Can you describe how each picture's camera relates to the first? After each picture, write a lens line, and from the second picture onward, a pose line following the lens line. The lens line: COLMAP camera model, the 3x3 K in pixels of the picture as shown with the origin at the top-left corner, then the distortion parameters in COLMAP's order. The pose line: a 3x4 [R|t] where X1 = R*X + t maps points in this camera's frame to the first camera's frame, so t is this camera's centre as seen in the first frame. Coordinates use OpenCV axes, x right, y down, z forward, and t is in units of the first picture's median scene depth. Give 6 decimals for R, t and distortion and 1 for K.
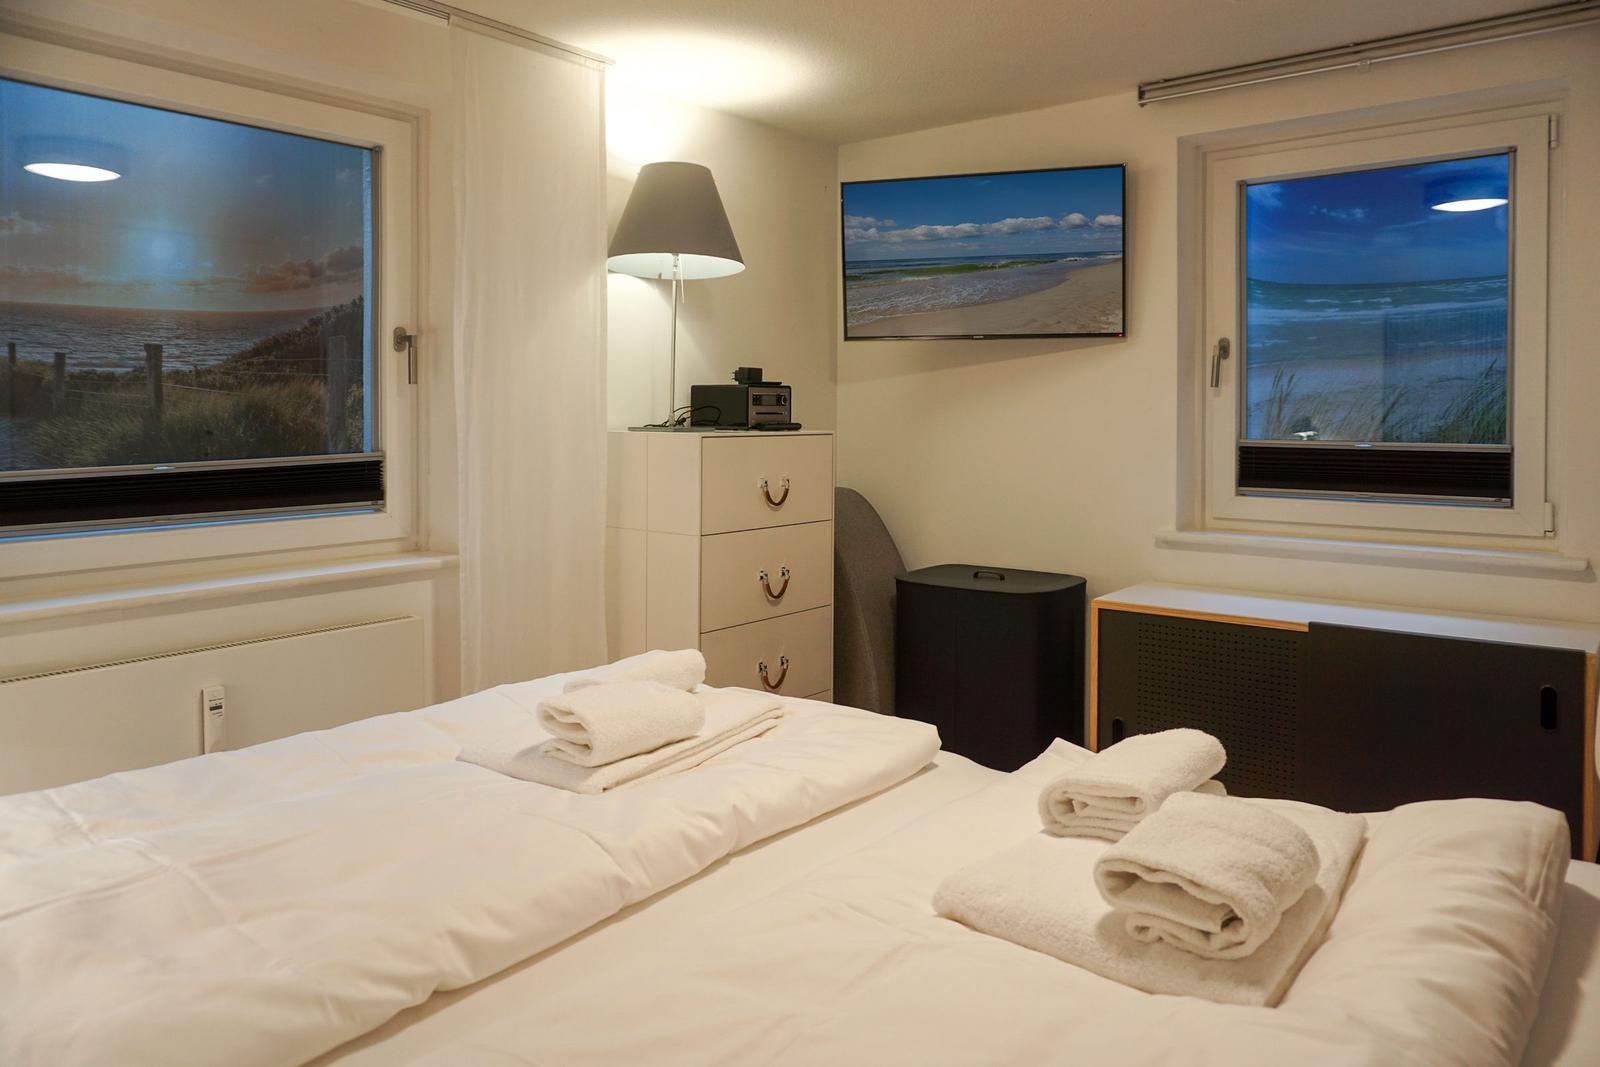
lens RADIAL K [[1114.7, 0, 800.0], [0, 1114.7, 533.5], [0, 0, 1]] dist [-0.024013, 0.005102]
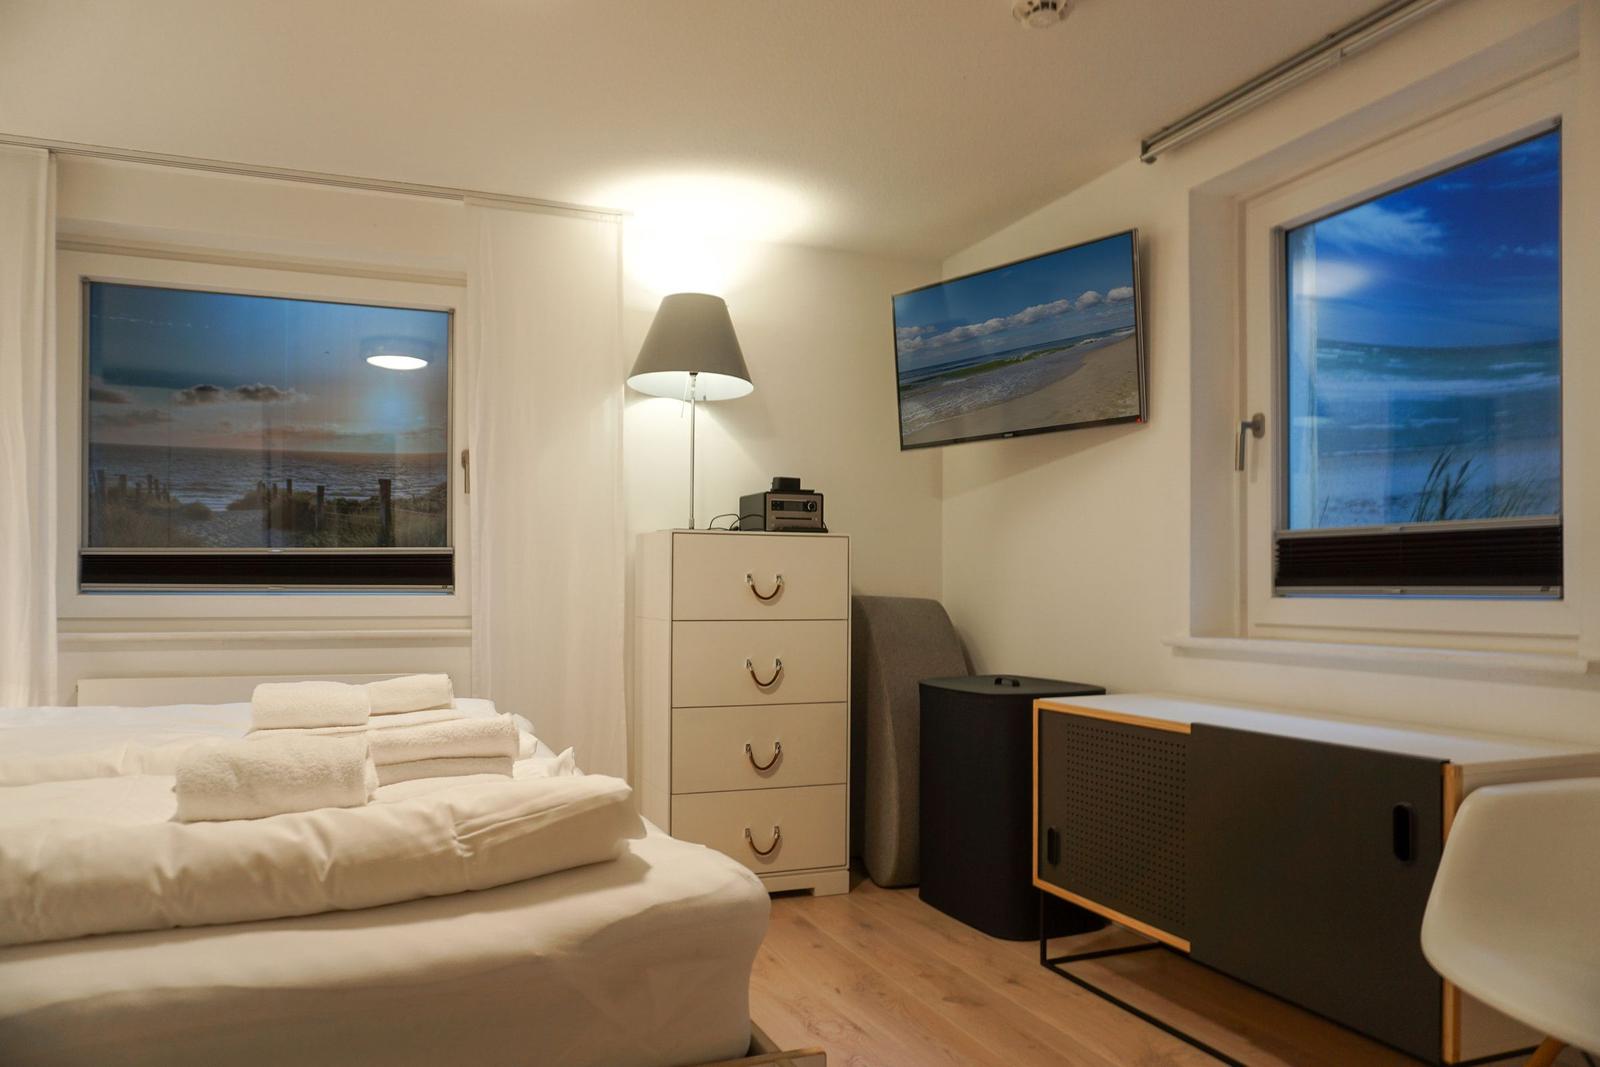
lens RADIAL K [[1077.4, 0, 740.8], [0, 1077.4, 669.4], [0, 0, 1]] dist [0.027321, -0.057577]
pose [[0.858279, 0.040636, -0.511572, 0.473058], [-0.058263, 0.998131, -0.018463, 0.060286], [0.509866, 0.045652, 0.859042, 0.091546]]
